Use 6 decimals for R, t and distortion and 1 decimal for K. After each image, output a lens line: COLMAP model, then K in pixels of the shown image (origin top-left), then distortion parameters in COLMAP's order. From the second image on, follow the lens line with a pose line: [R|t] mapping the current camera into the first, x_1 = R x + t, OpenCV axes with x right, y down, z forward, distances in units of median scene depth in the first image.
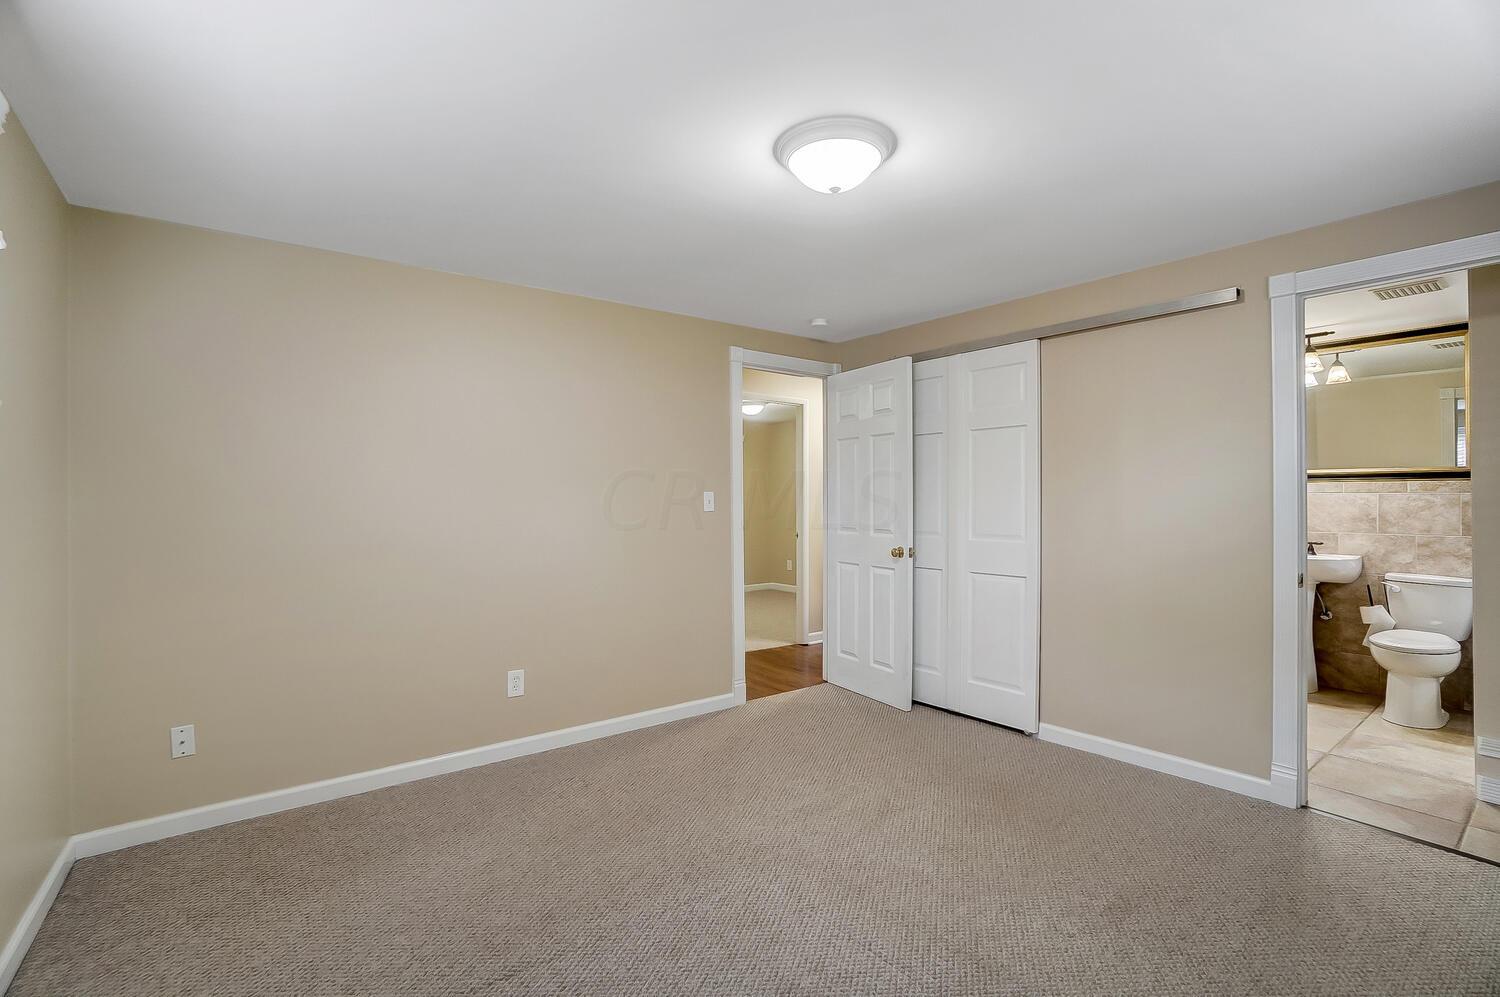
lens RADIAL K [[658.7, 0, 742.4], [0, 658.7, 500.5], [0, 0, 1]] dist [-0.019876, -0.000012]
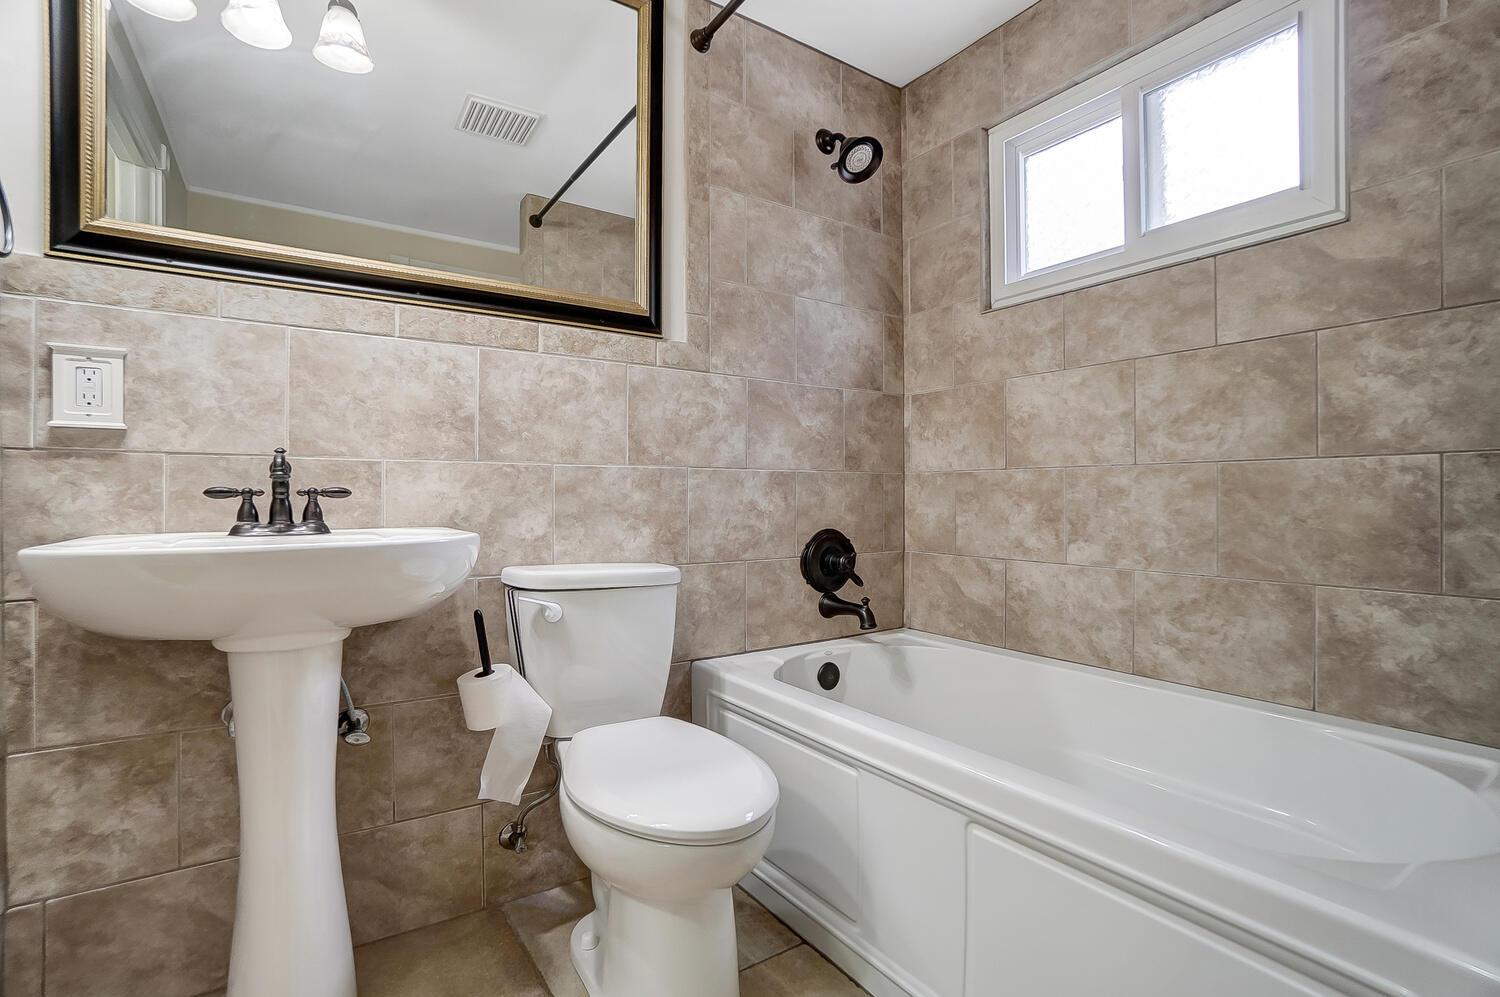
lens RADIAL K [[687.7, 0, 735.5], [0, 687.7, 491.5], [0, 0, 1]] dist [-0.059902, 0.020341]
pose [[0.061981, 0.007032, 0.998053, 0.634225], [-0.000895, 0.999975, -0.006990, 0.072207], [-0.998077, -0.000460, 0.061986, 0.855328]]
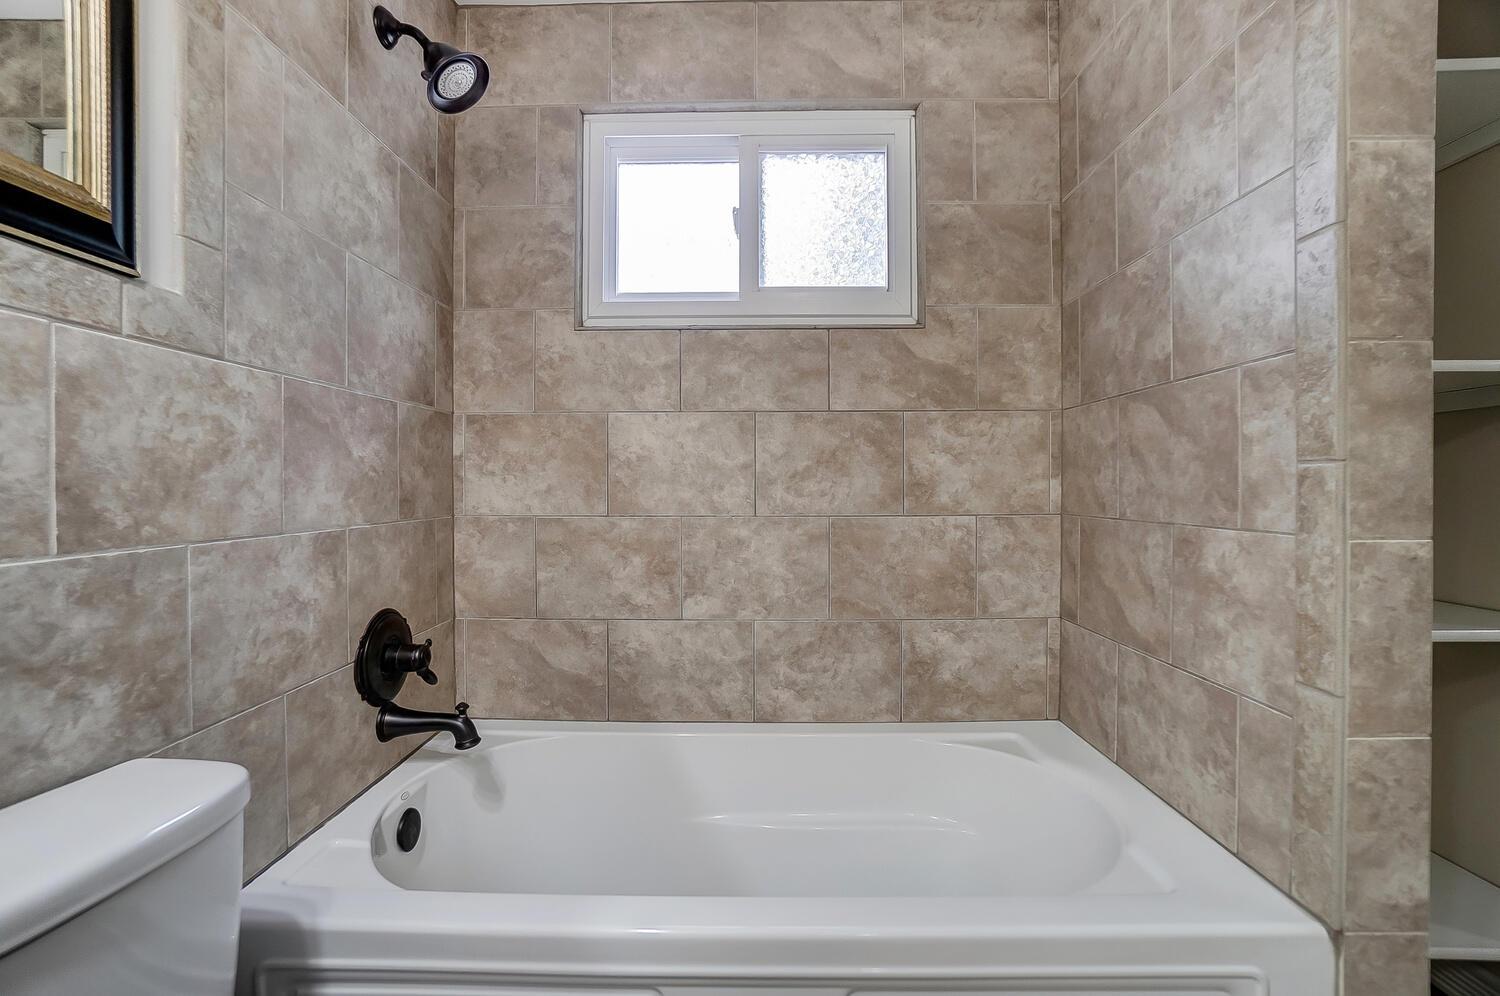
lens RADIAL K [[687.7, 0, 752.4], [0, 687.7, 489.2], [0, 0, 1]] dist [-0.059902, 0.020341]
pose [[-0.787123, -0.000683, 0.616795, 0.802275], [0.001782, 0.999993, 0.003382, 0.033941], [-0.616793, 0.003761, -0.787116, 0.974334]]
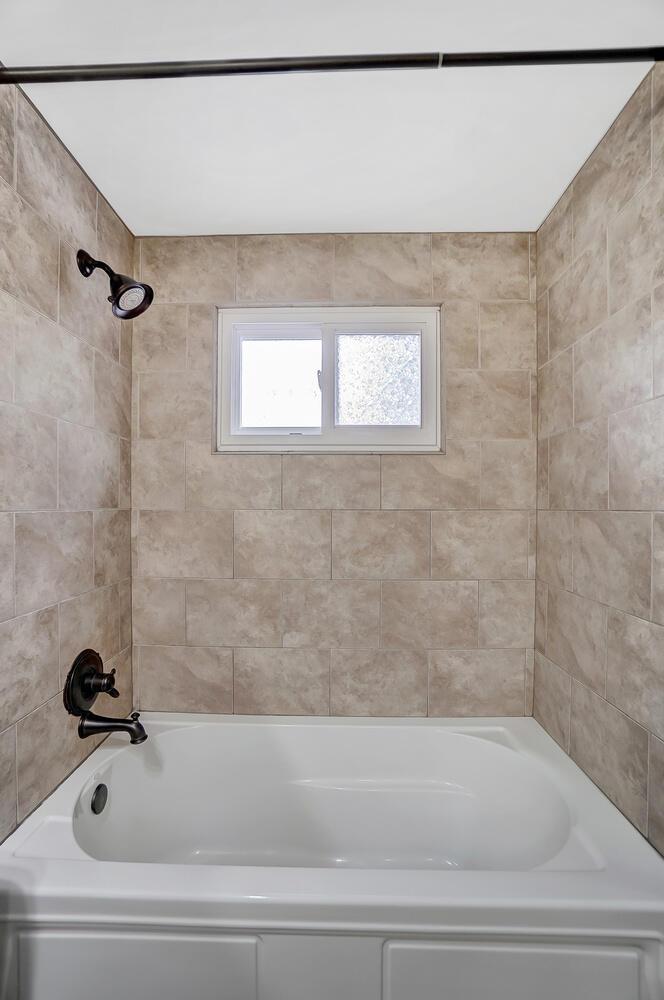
lens RADIAL K [[458.5, 0, 333.2], [0, 458.5, 507.2], [0, 0, 1]] dist [-0.059902, 0.020341]
pose [[-0.782797, -0.001837, 0.622274, 0.797273], [-0.003131, 0.999995, -0.000987, -0.015481], [-0.622269, -0.002721, -0.782799, 0.970382]]
